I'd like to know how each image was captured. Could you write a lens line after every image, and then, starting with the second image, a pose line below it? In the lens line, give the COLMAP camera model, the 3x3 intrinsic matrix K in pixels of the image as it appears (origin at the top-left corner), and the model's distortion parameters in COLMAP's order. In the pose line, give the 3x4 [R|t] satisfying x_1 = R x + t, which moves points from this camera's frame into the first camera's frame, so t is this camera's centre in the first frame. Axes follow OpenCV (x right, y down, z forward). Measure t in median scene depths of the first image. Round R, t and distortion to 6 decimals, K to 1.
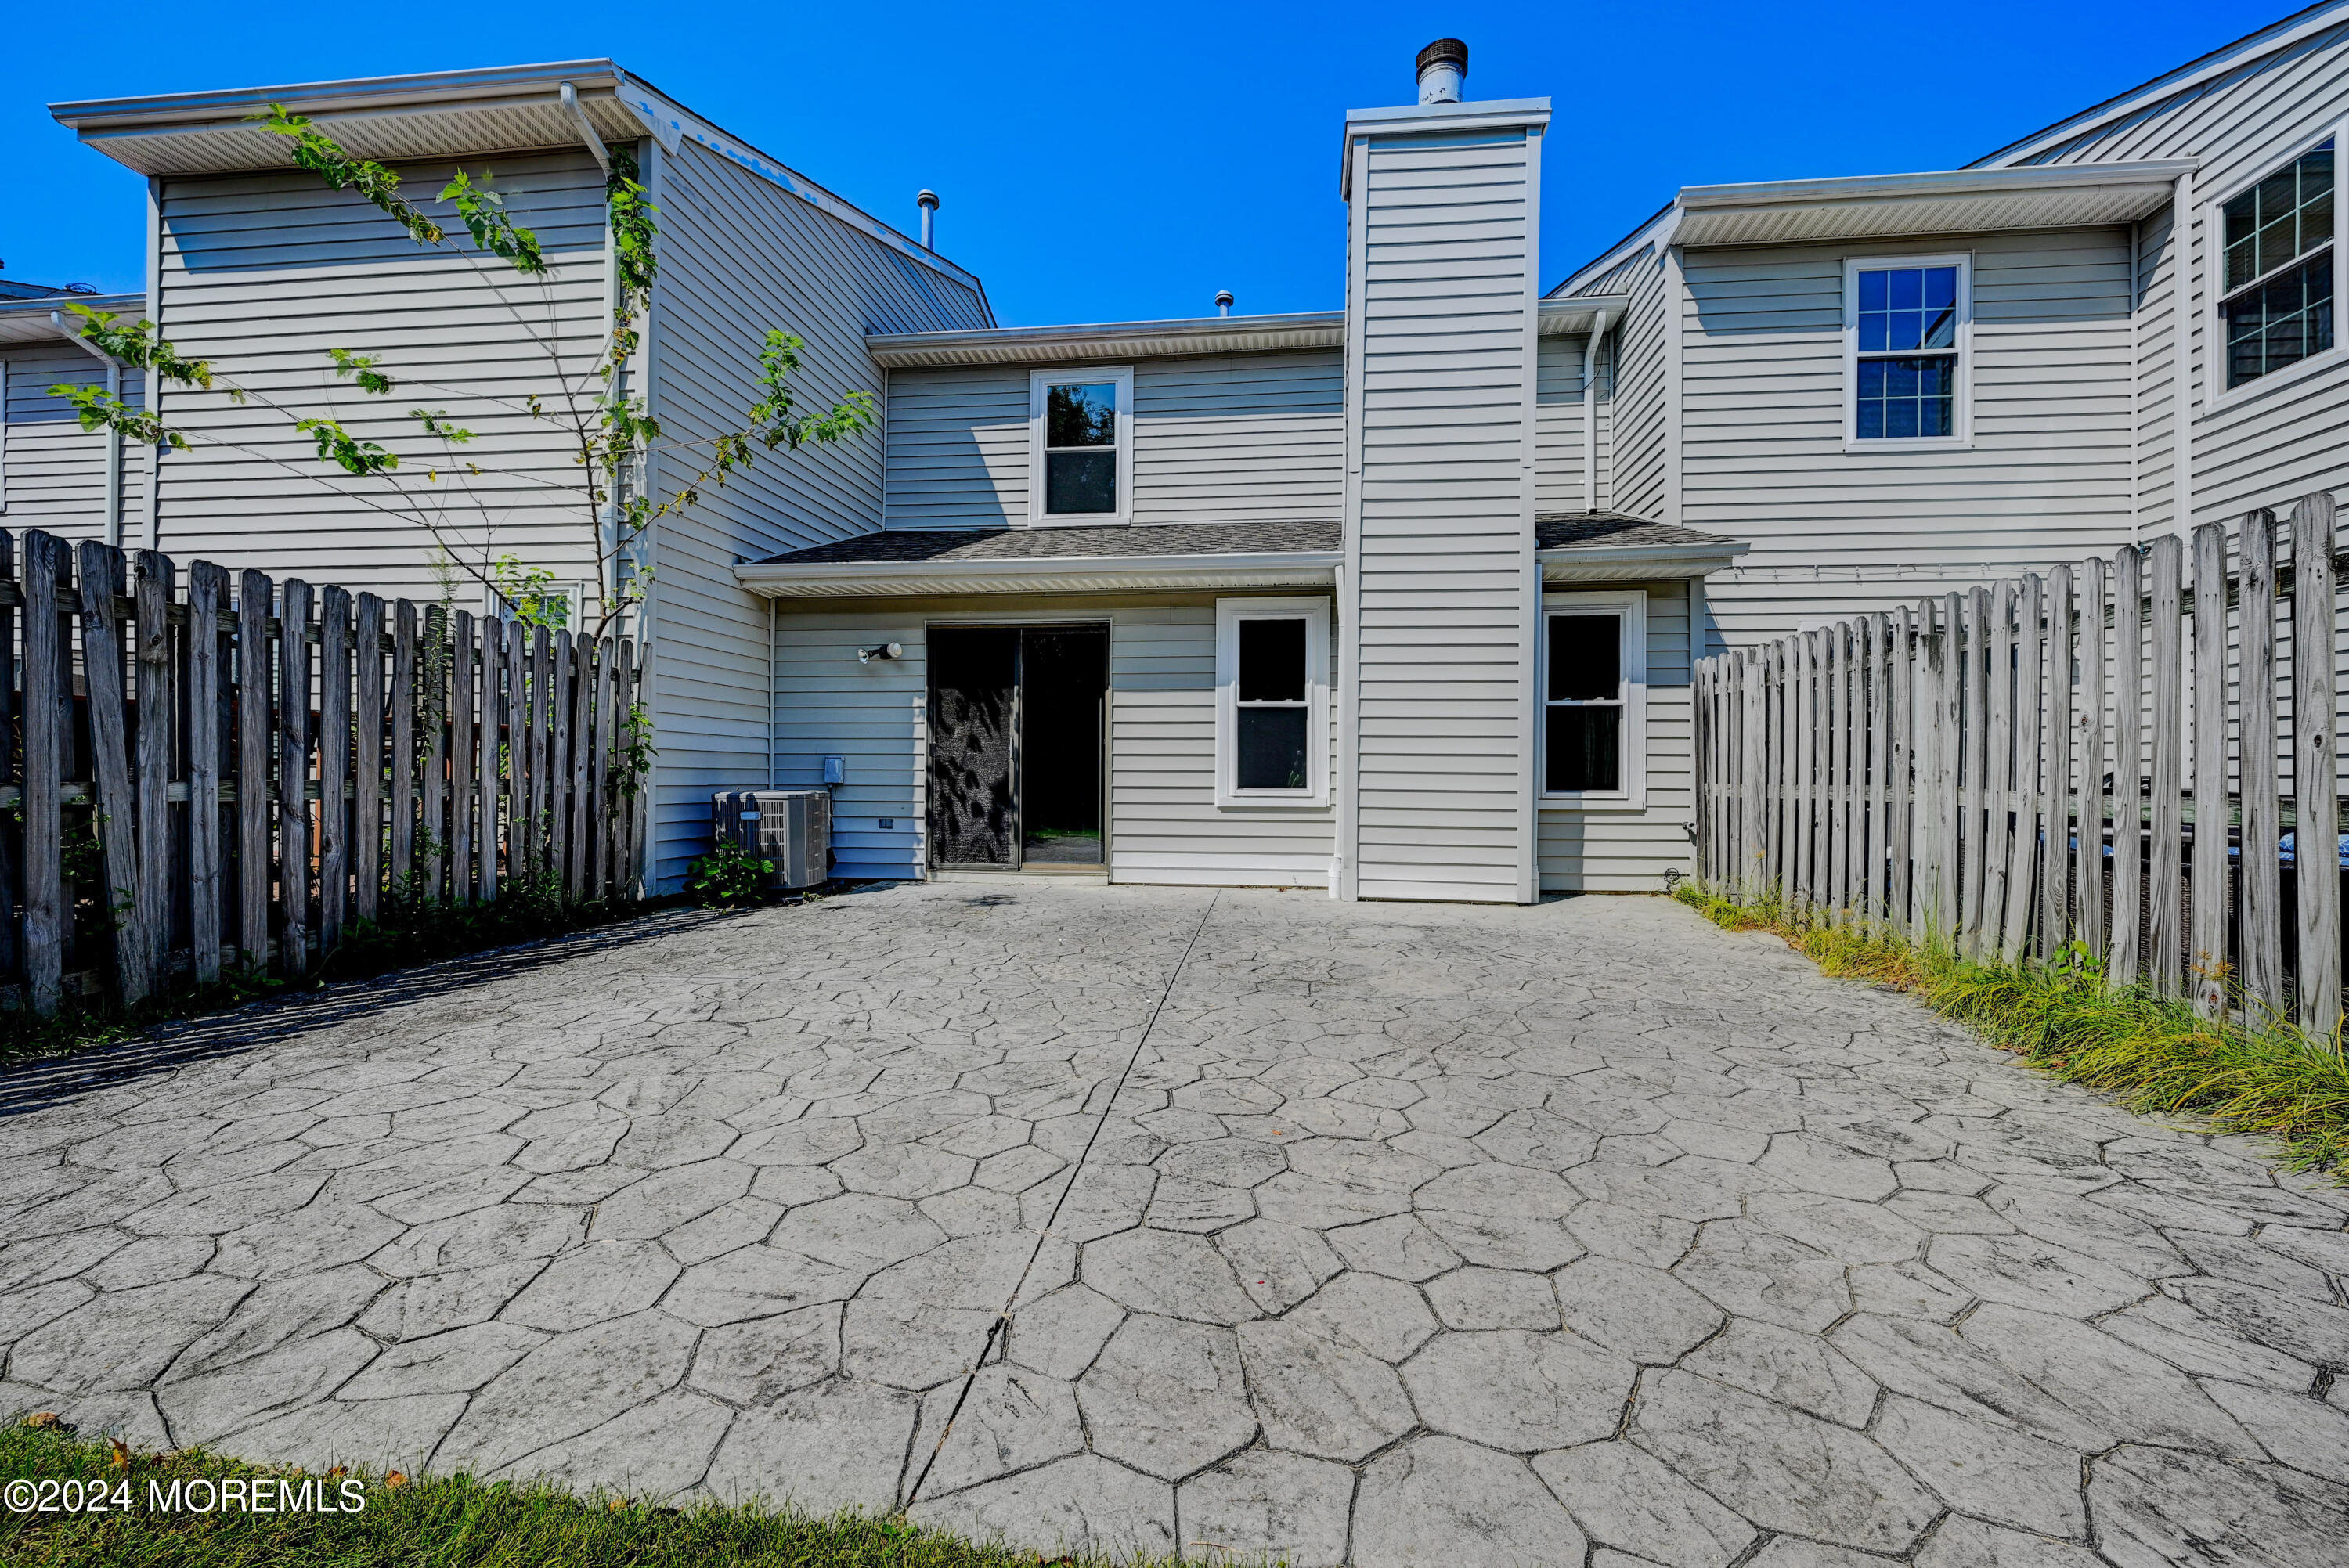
lens RADIAL K [[948.0, 0, 1180.6], [0, 948.0, 779.3], [0, 0, 1]] dist [0.002939, -0.000239]
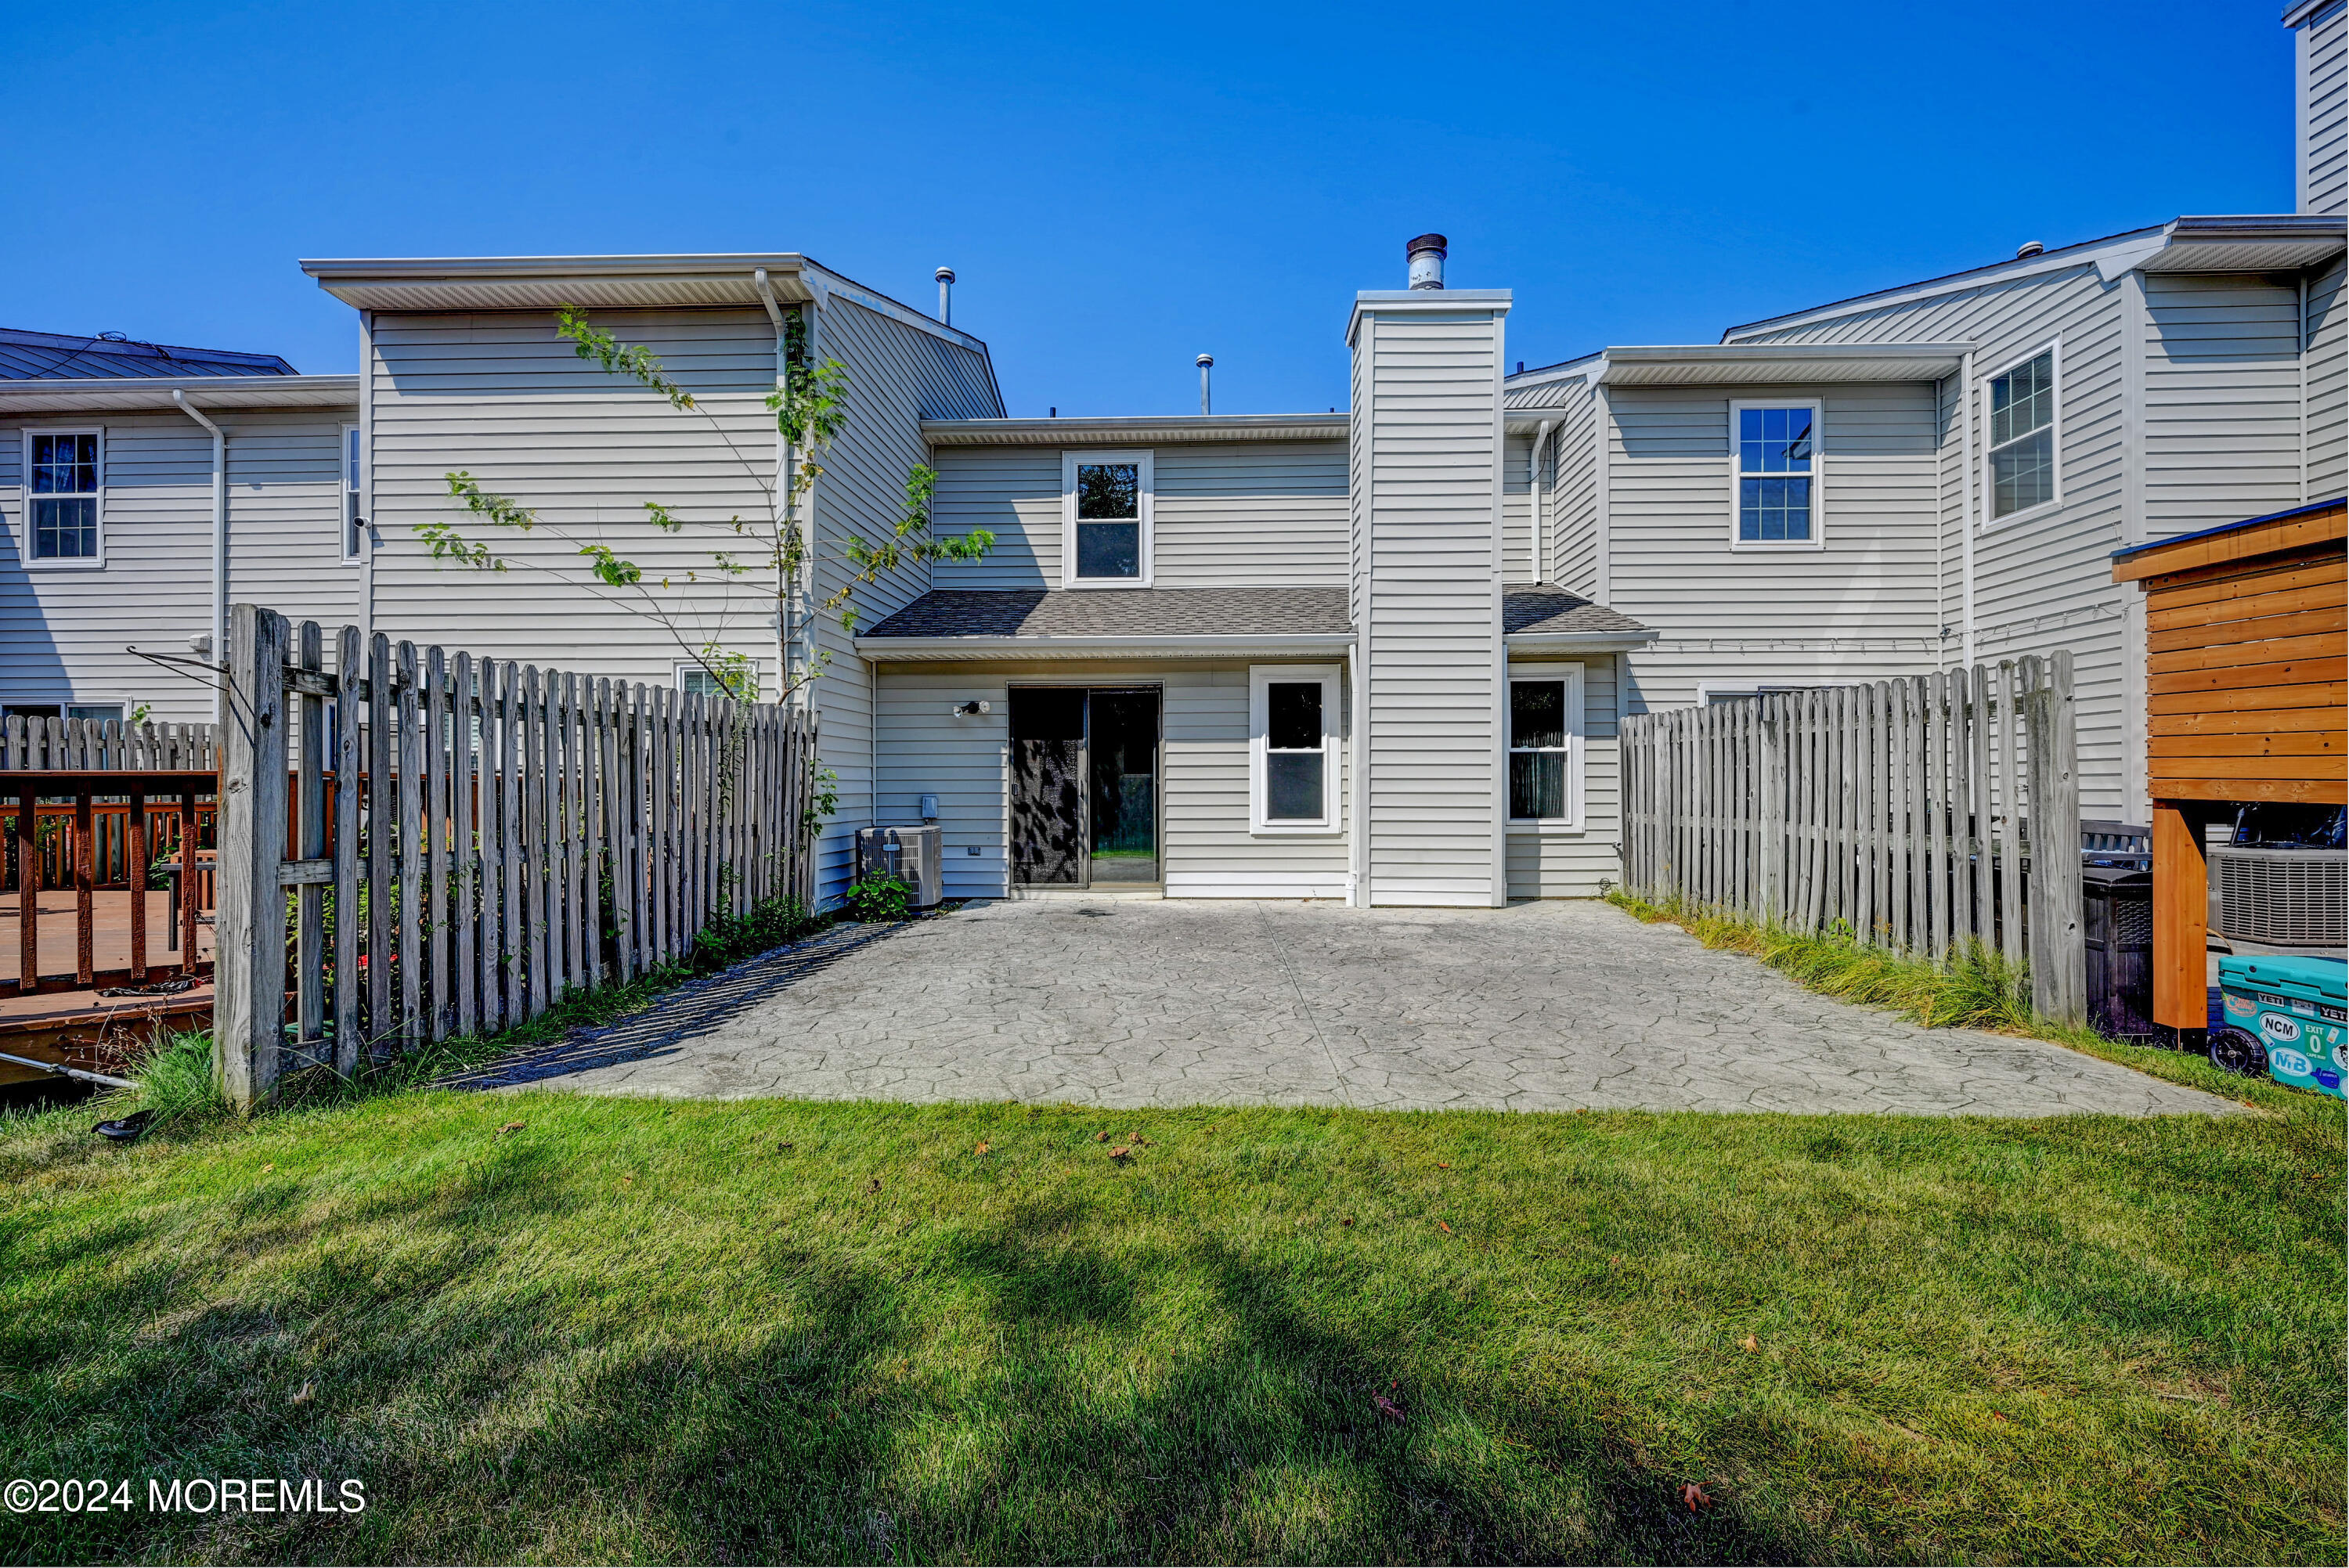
lens RADIAL K [[1064.3, 0, 1173.3], [0, 1064.3, 784.4], [0, 0, 1]] dist [0.005250, -0.000276]
pose [[0.995239, -0.007367, 0.097187, -0.203729], [0.007584, 0.999970, -0.001863, -0.035331], [-0.097171, 0.002591, 0.995264, -0.380583]]
